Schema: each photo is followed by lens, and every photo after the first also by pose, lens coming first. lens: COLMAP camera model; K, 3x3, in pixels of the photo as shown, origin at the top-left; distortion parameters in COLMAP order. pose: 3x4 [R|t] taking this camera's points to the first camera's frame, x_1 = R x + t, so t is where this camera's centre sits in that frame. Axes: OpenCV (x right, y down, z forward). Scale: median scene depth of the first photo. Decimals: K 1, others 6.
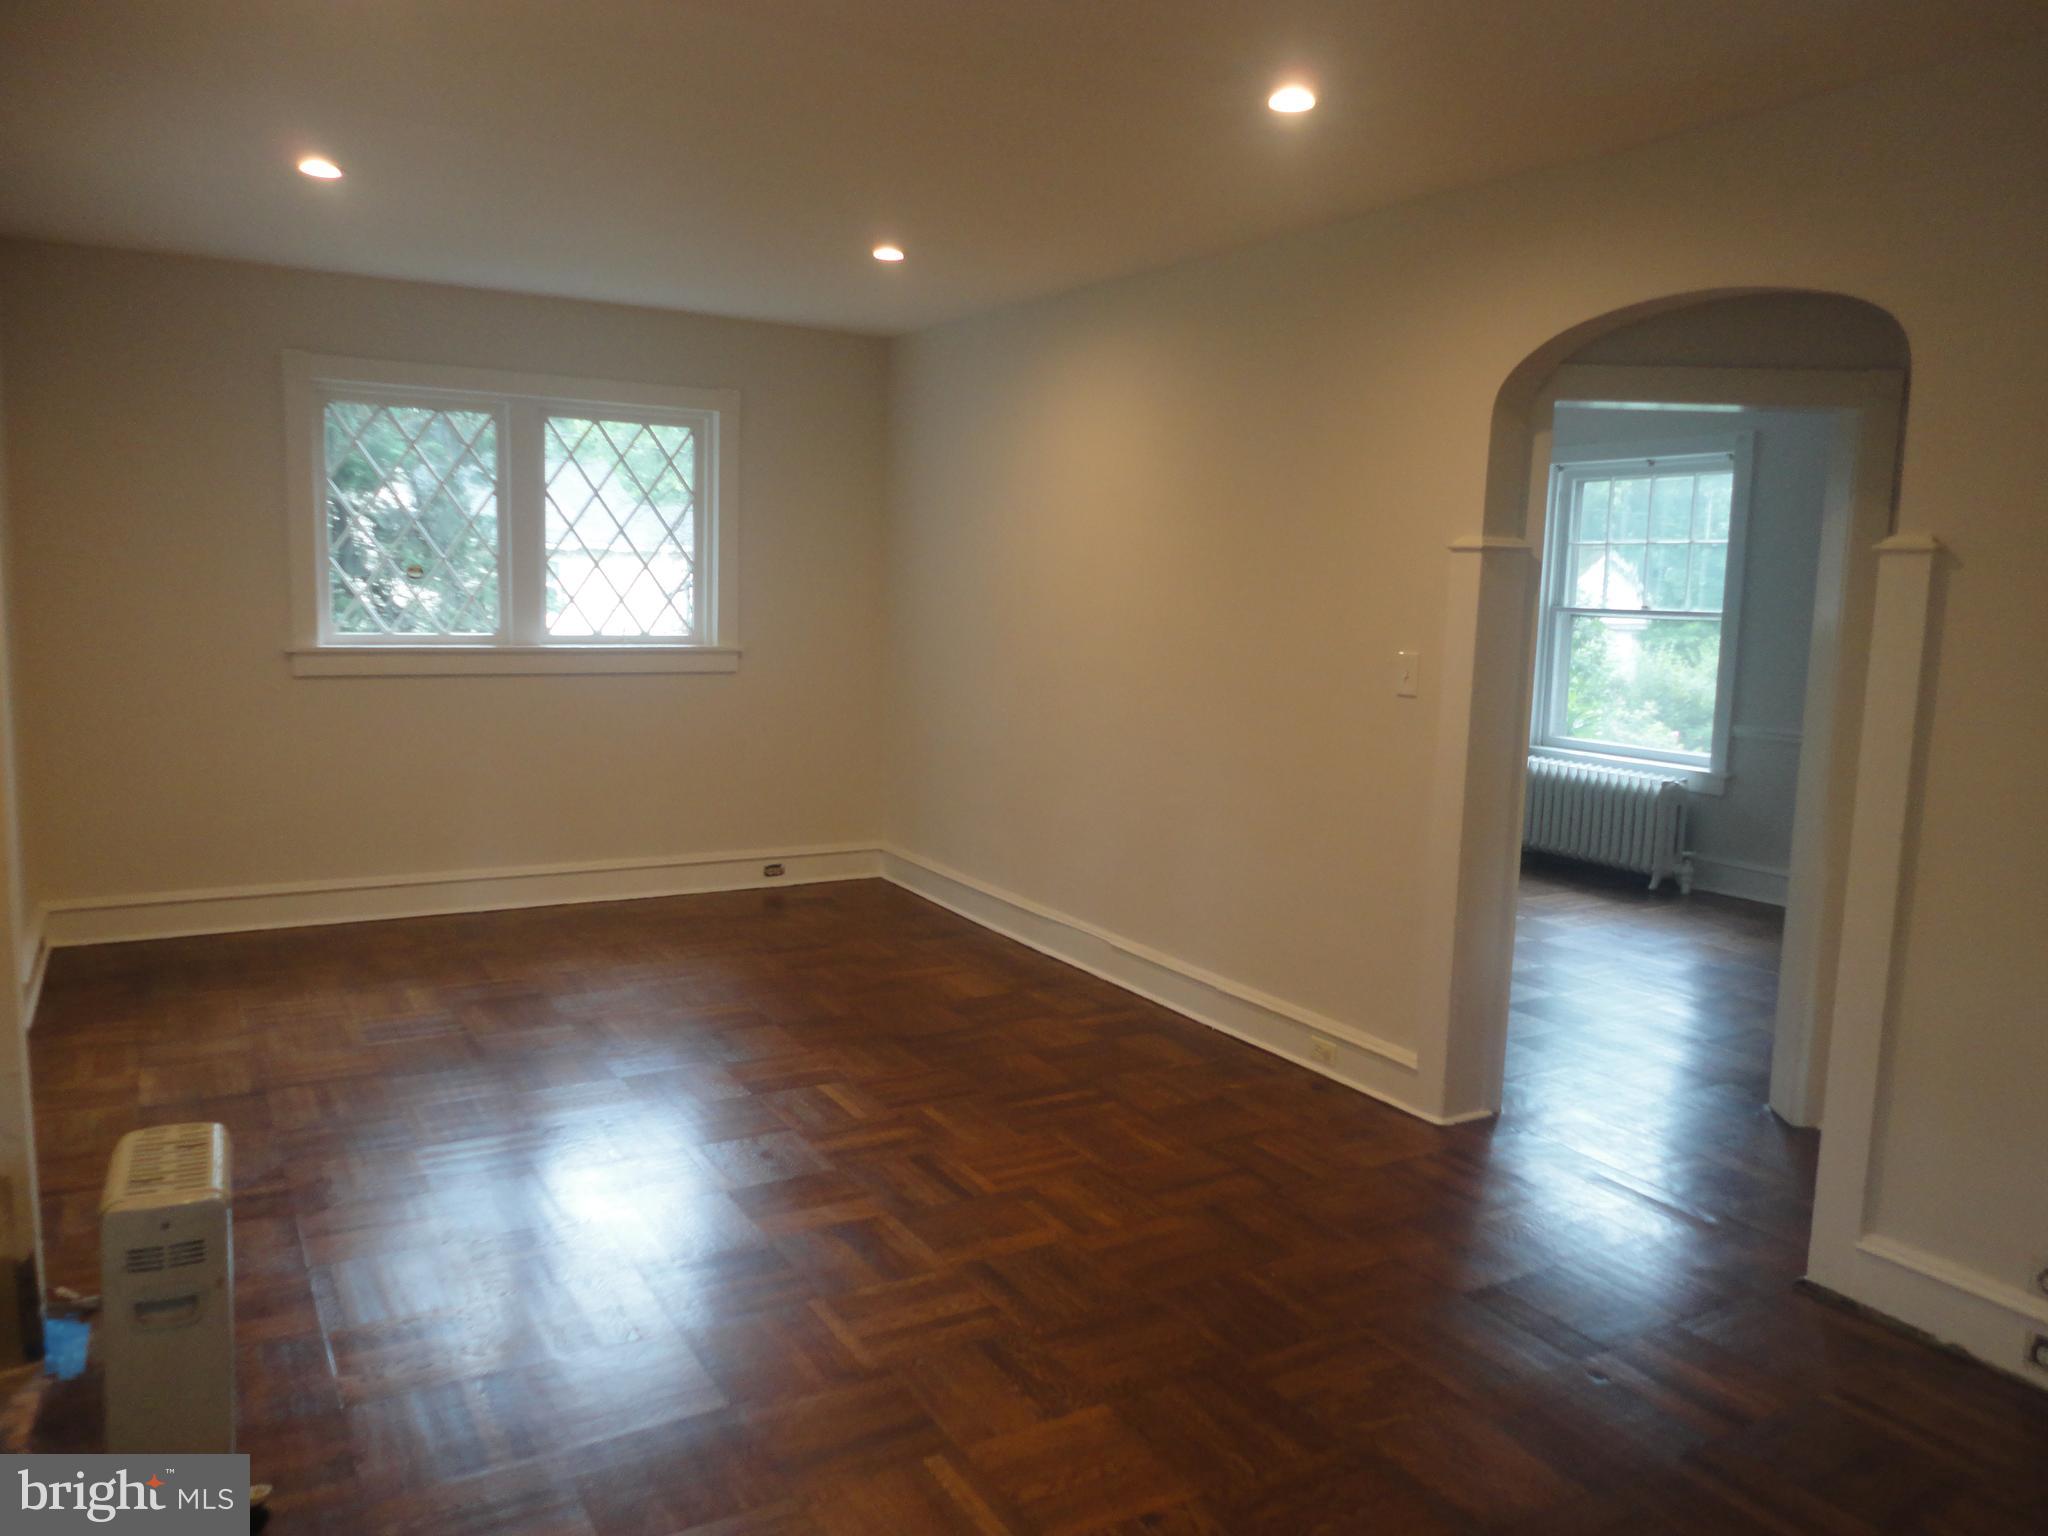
lens RADIAL K [[1489.9, 0, 1026.3], [0, 1489.9, 786.1], [0, 0, 1]] dist [0.006739, 0.007286]
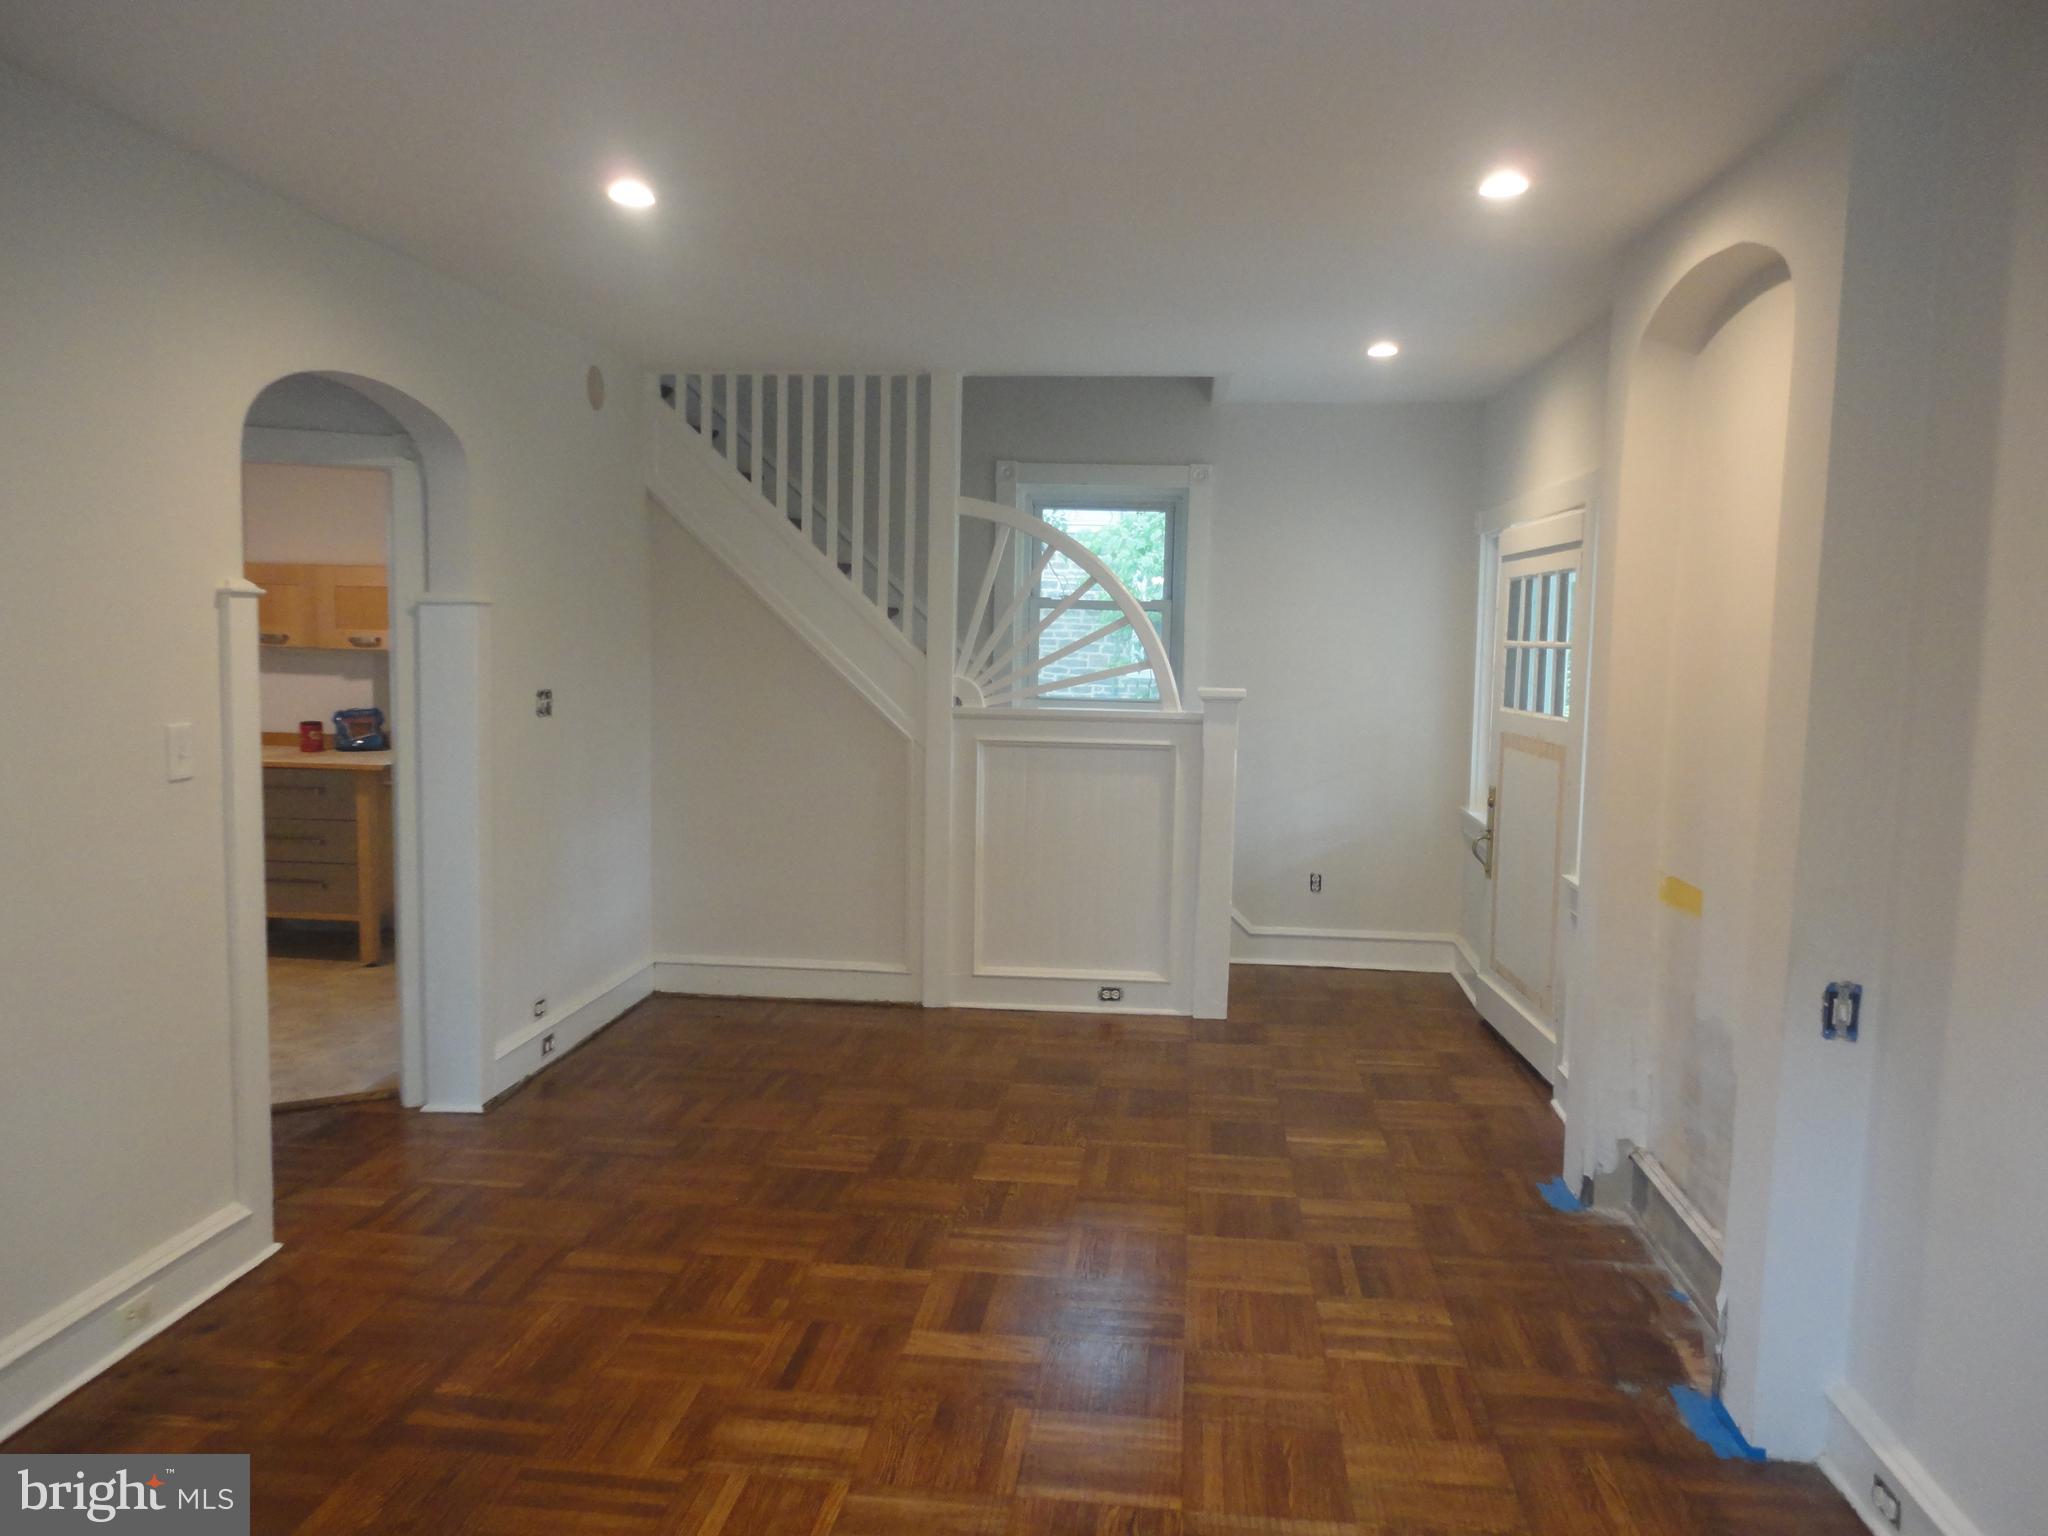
lens RADIAL K [[1489.9, 0, 1033.0], [0, 1489.9, 768.3], [0, 0, 1]] dist [0.006739, 0.007286]
pose [[-0.799864, -0.093450, 0.592862, -0.649675], [0.048550, 0.974492, 0.219107, -0.248562], [-0.598215, 0.204039, -0.774924, 1.547784]]
